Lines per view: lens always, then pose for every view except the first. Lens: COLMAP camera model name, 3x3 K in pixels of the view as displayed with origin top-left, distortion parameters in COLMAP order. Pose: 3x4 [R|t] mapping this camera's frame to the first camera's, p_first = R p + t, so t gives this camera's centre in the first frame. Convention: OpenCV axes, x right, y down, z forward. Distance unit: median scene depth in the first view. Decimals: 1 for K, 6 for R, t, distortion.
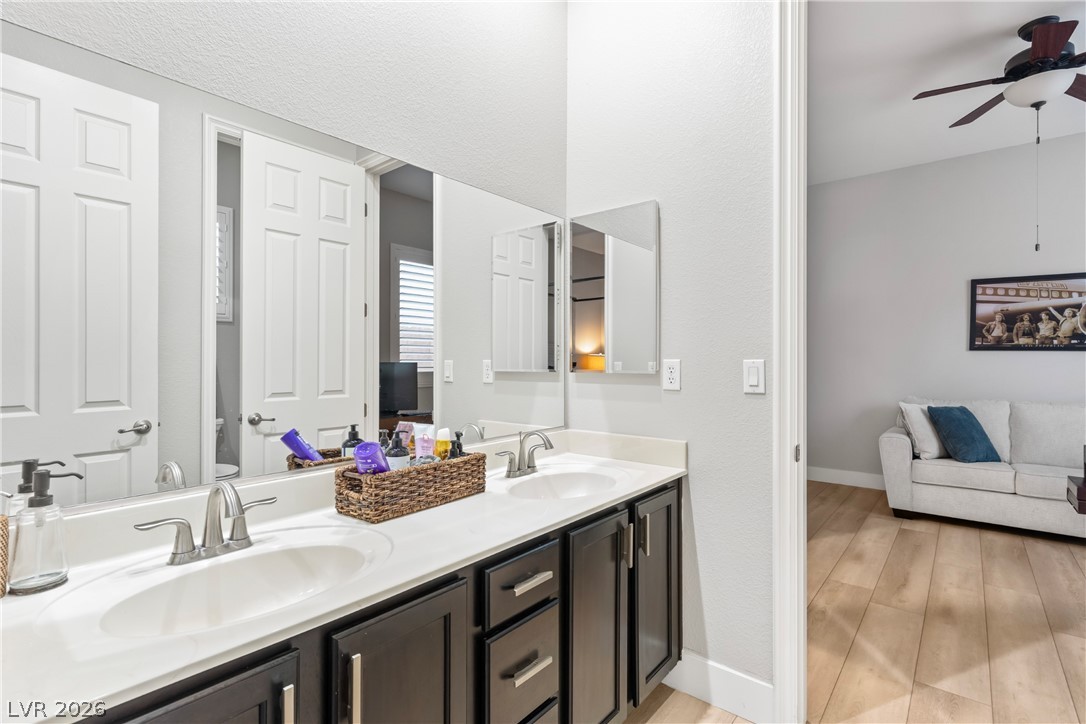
lens RADIAL K [[512.1, 0, 544.7], [0, 512.1, 358.2], [0, 0, 1]] dist [0.002671, 0.000502]
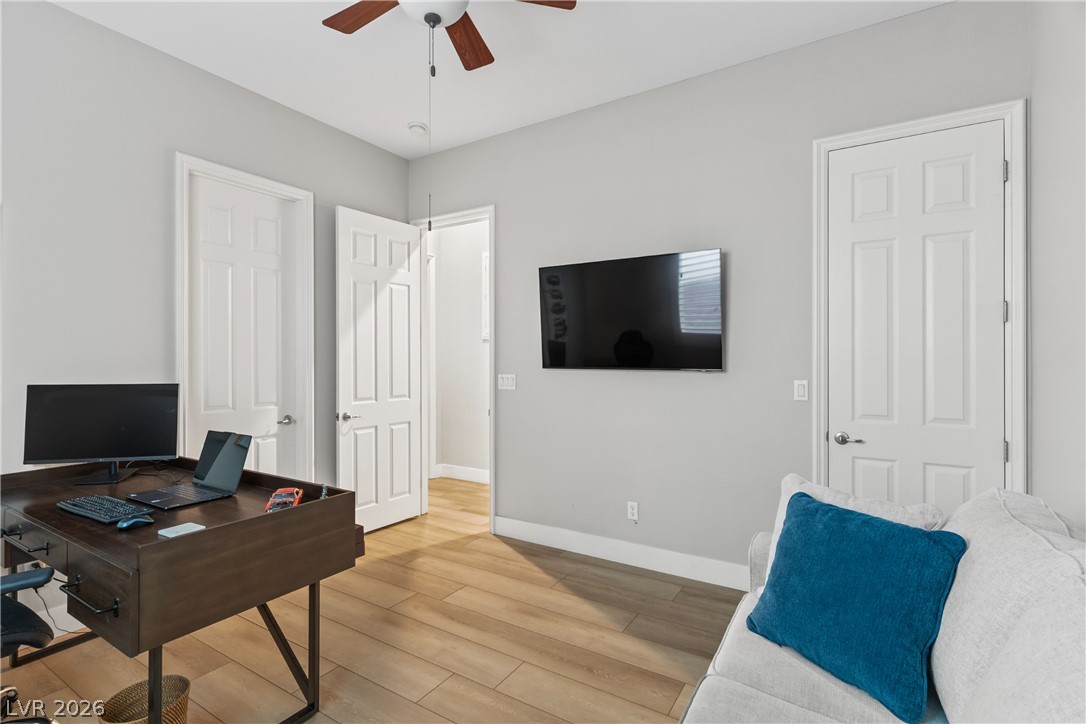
lens RADIAL K [[512.1, 0, 542.1], [0, 512.1, 360.2], [0, 0, 1]] dist [0.002671, 0.000502]
pose [[0.140144, 0.001396, -0.990130, 1.566714], [-0.003891, 0.999992, 0.000859, -0.025670], [0.990123, 0.003732, 0.140148, 0.983081]]
